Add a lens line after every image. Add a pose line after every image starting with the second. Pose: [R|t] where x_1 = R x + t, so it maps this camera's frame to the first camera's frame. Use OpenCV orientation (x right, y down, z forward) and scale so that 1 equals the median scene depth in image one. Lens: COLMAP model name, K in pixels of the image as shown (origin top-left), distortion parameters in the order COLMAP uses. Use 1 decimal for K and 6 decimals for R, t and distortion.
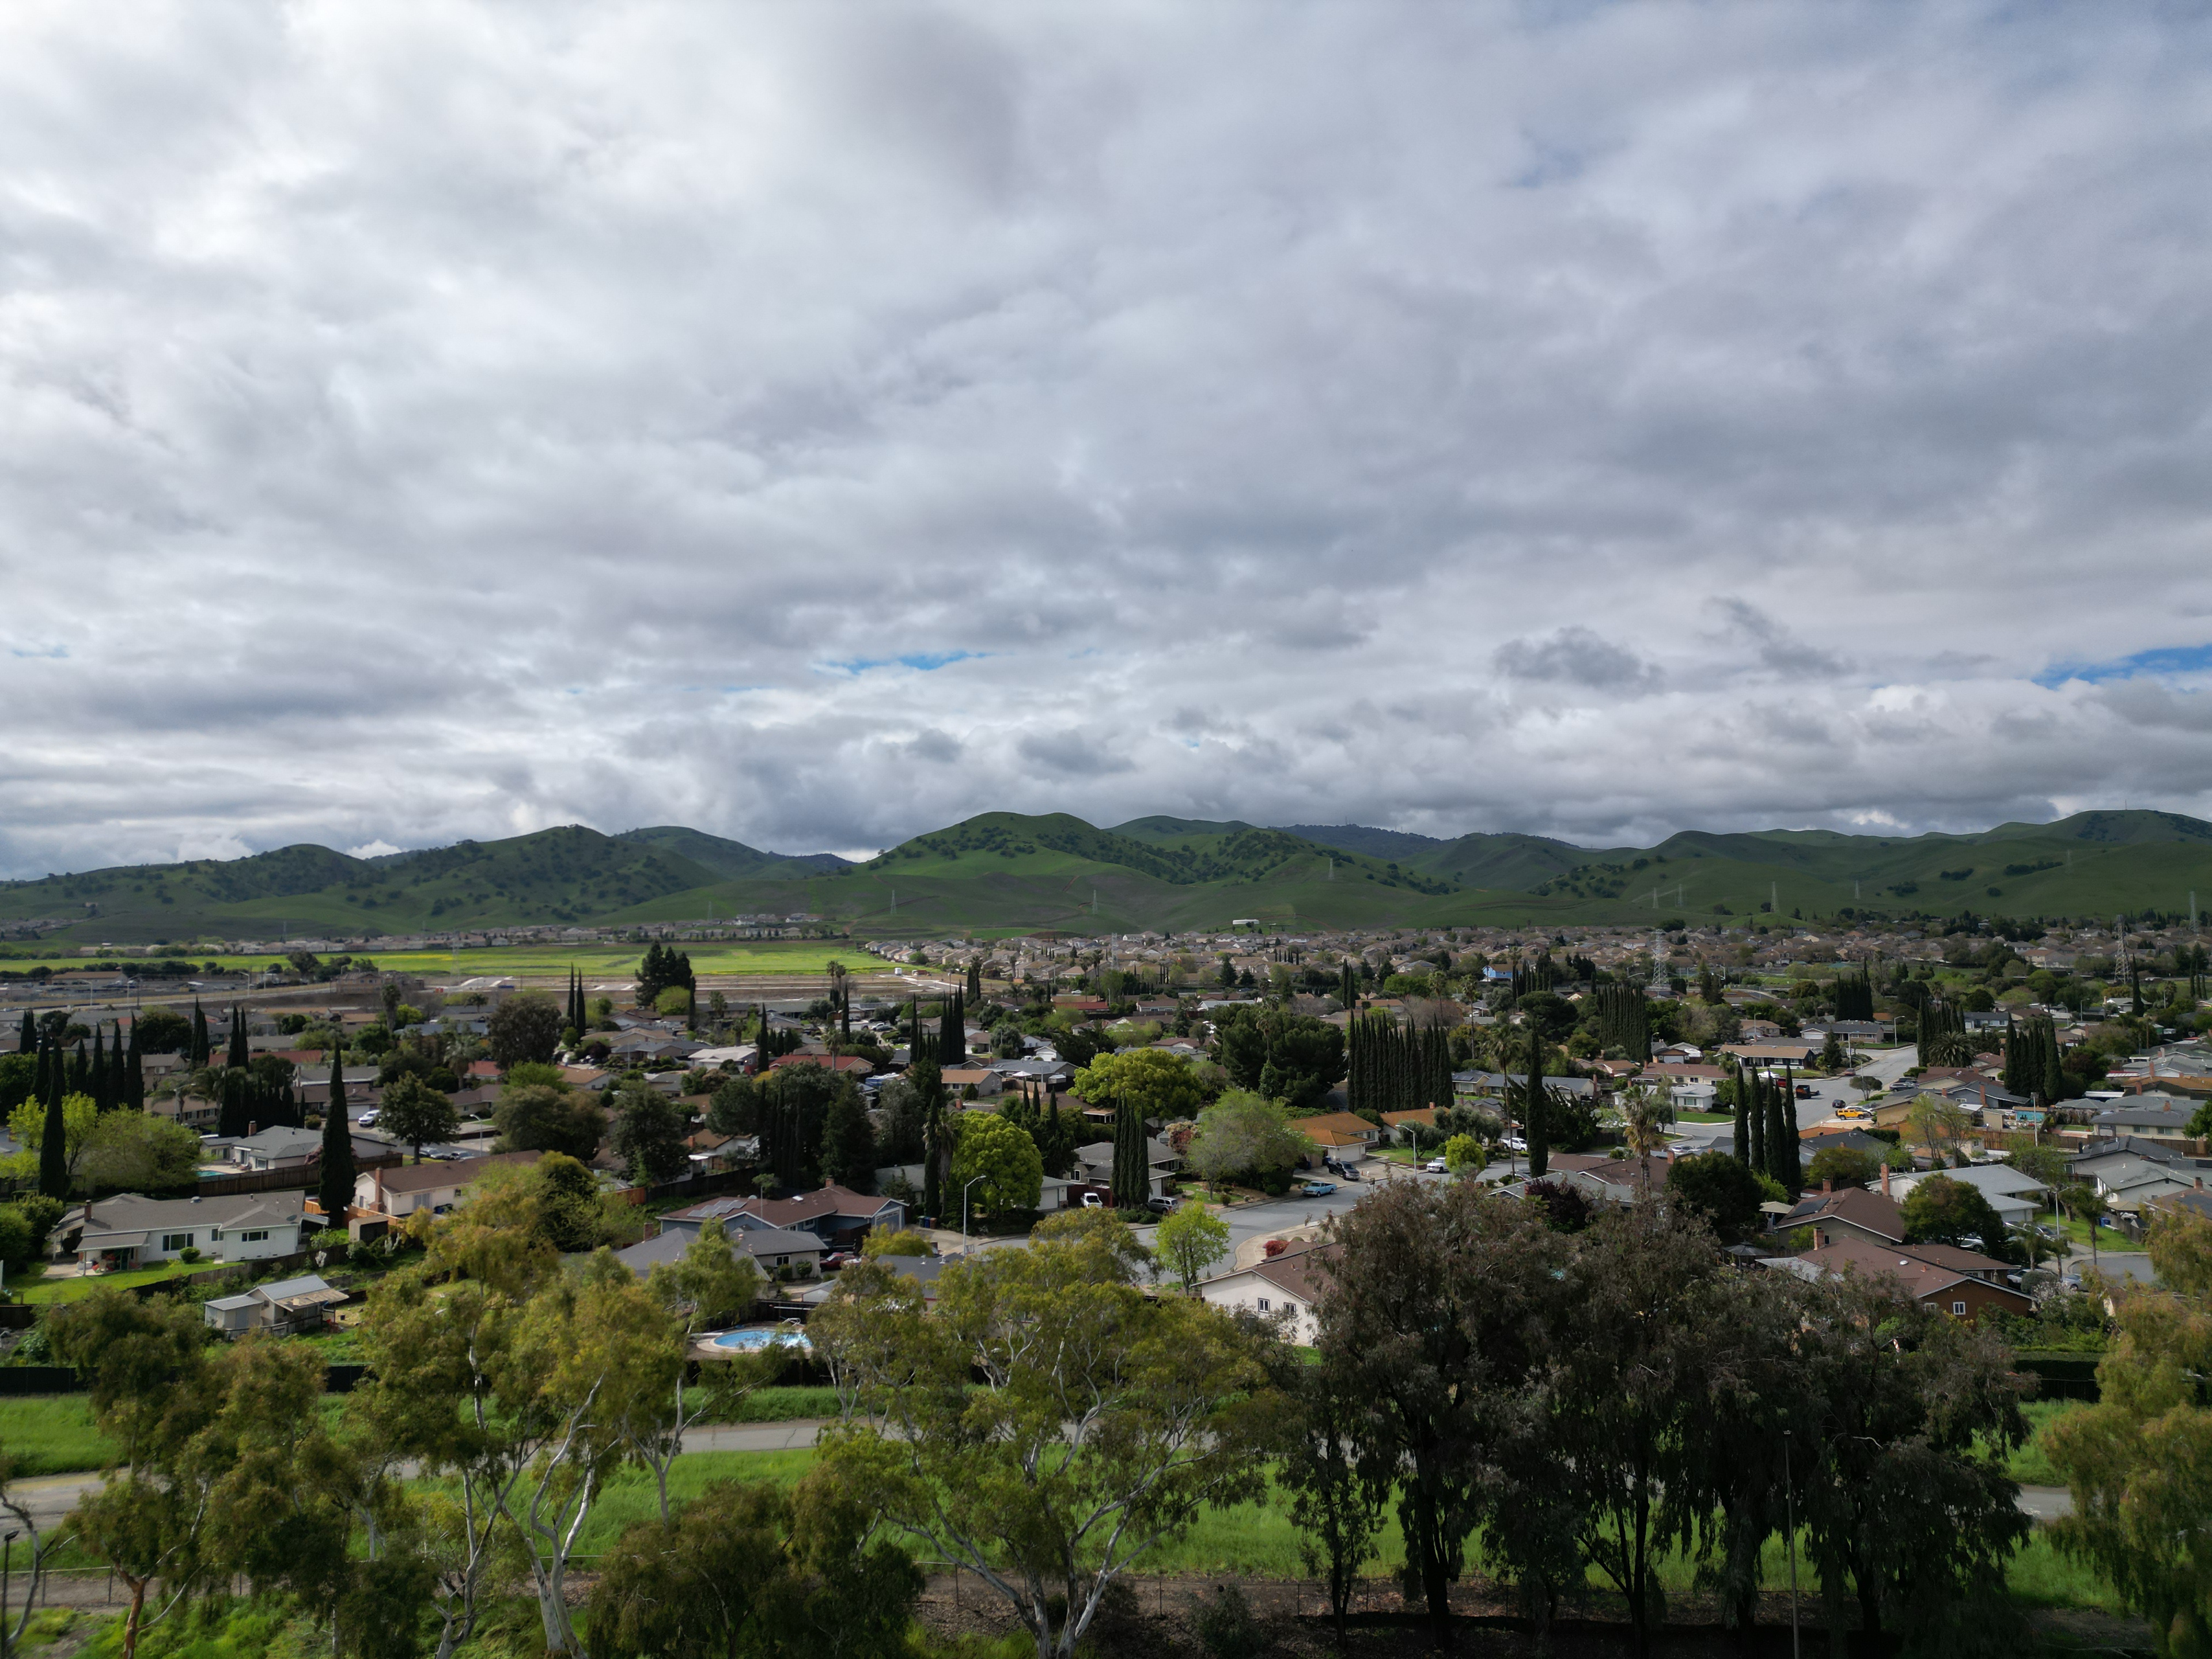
lens RADIAL K [[1534.5, 0, 1101.0], [0, 1534.5, 840.8], [0, 0, 1]] dist [0.076134, -0.063158]
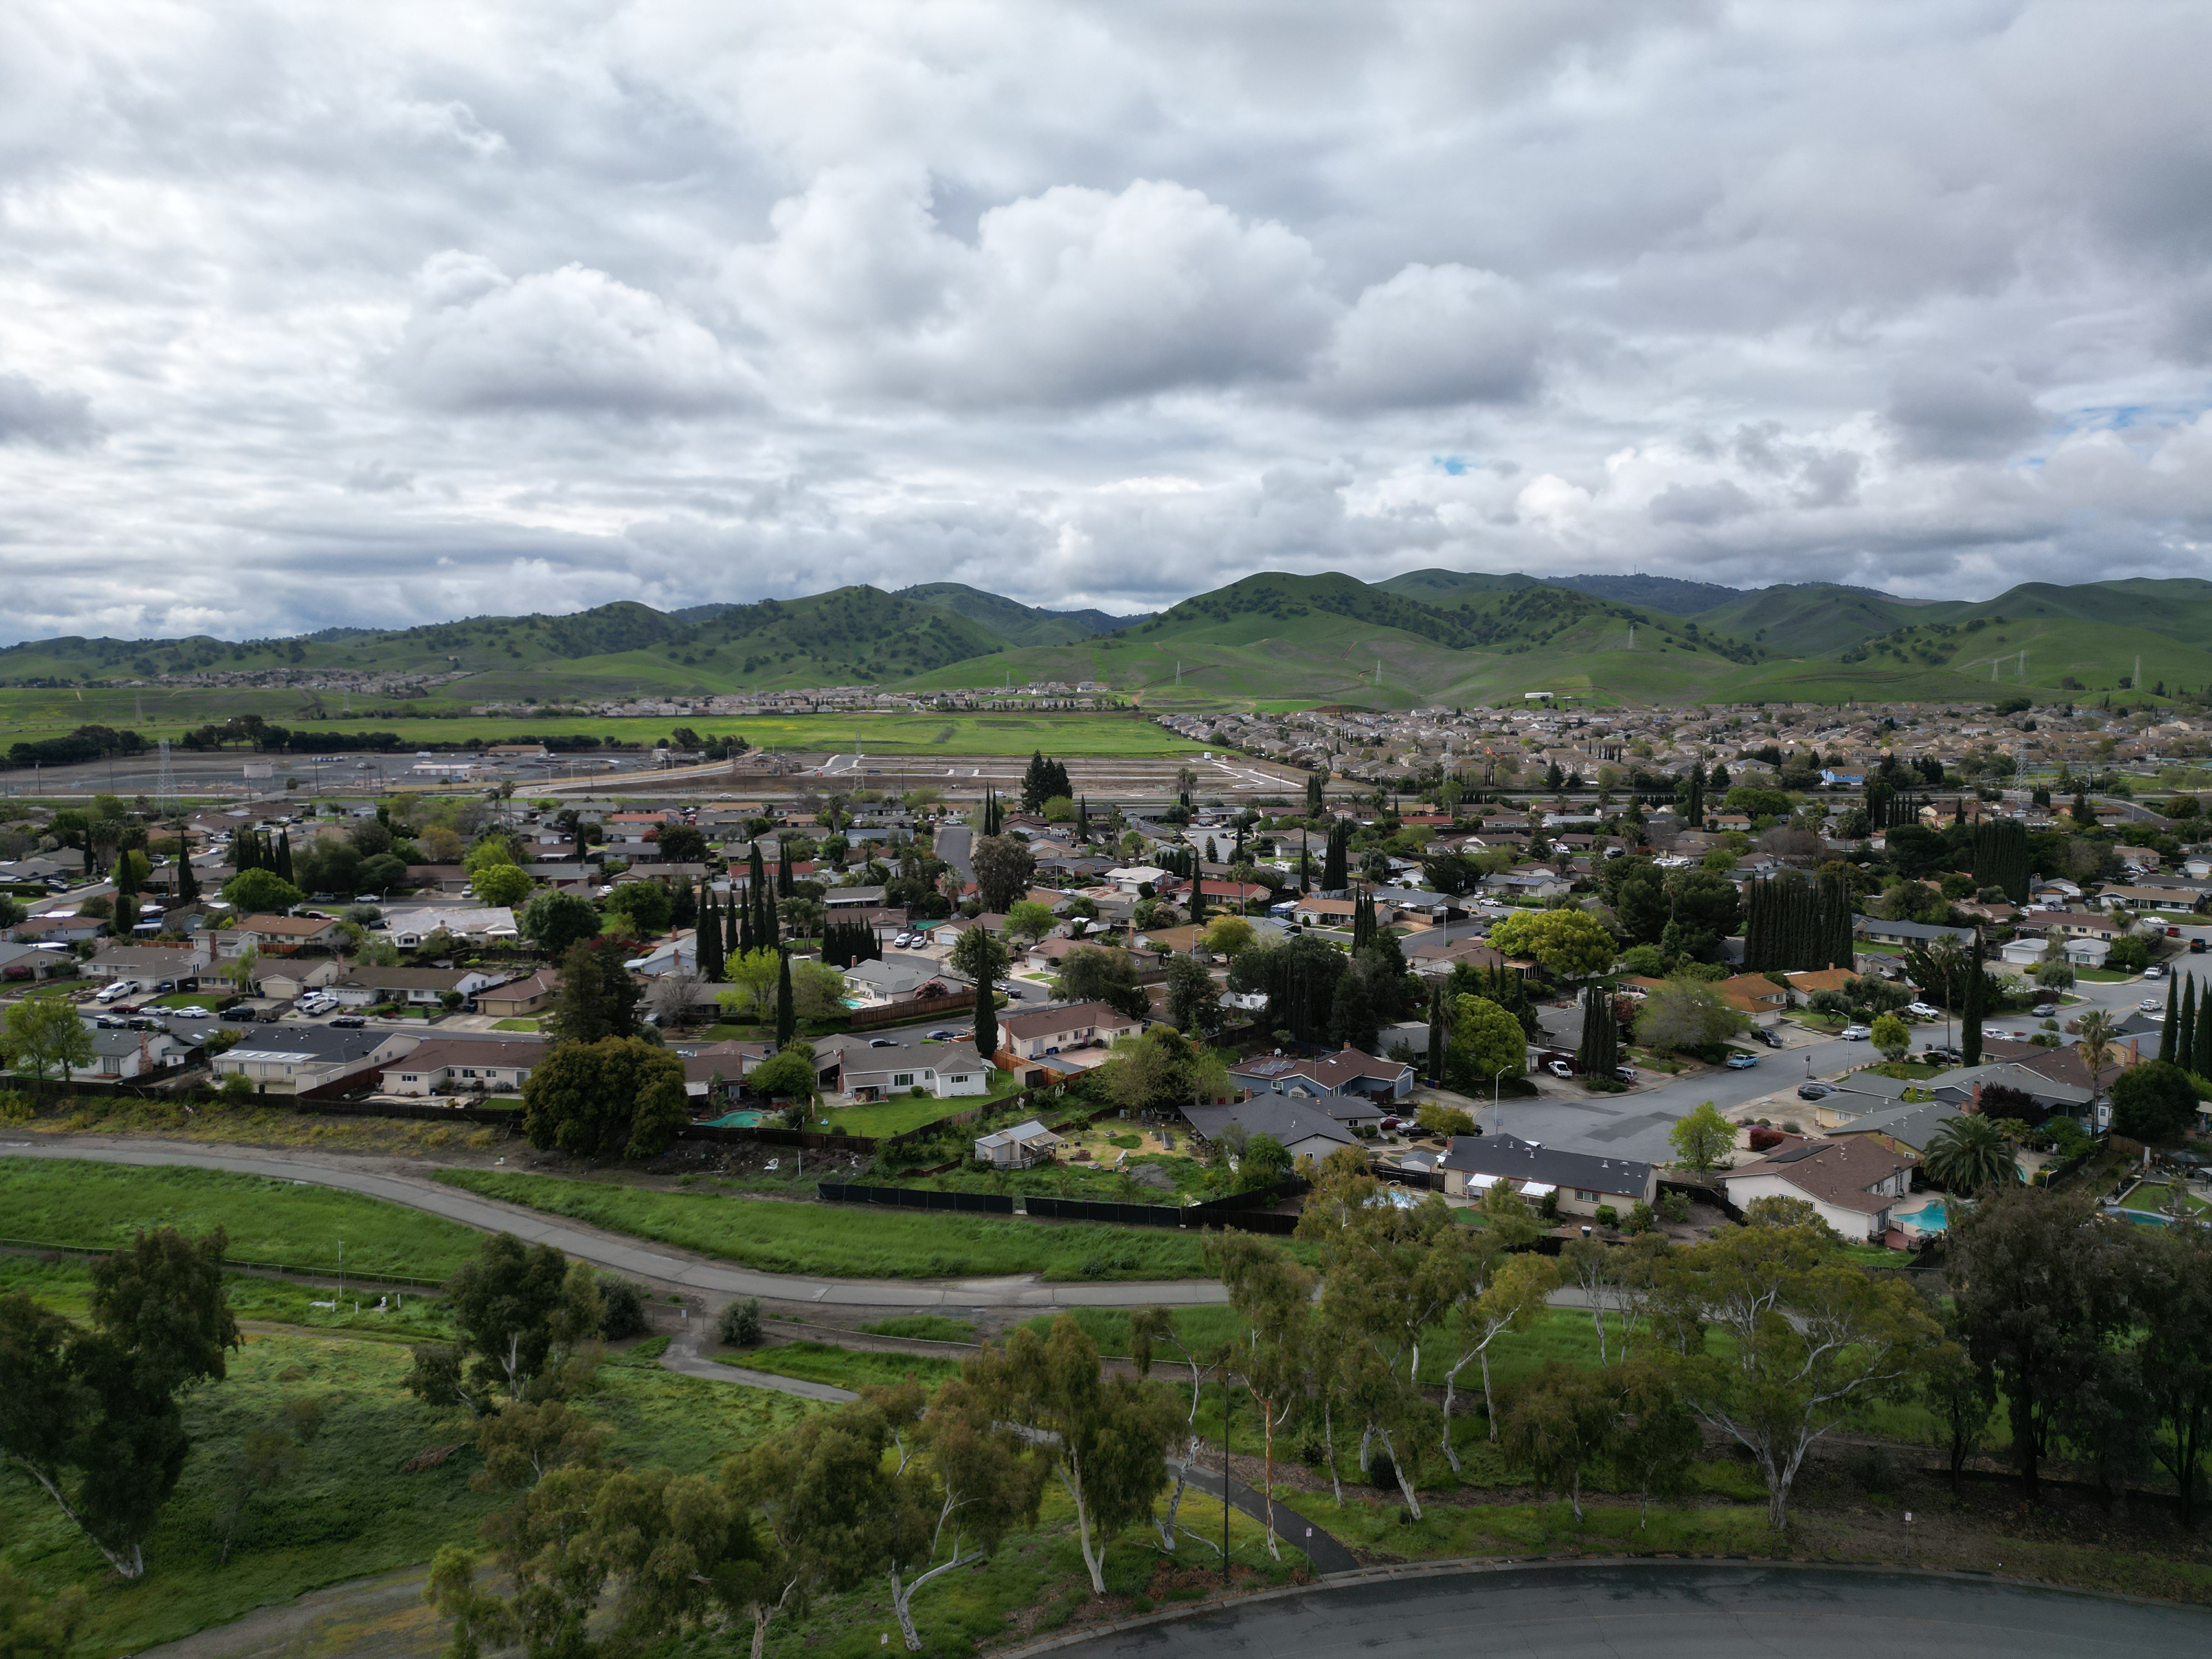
lens RADIAL K [[1534.5, 0, 1103.2], [0, 1534.5, 828.2], [0, 0, 1]] dist [0.076134, -0.063158]
pose [[0.986422, 0.025160, -0.162293, -0.059279], [0.000011, 0.988185, 0.153268, -0.047110], [0.164231, -0.151189, 0.974767, -0.068874]]
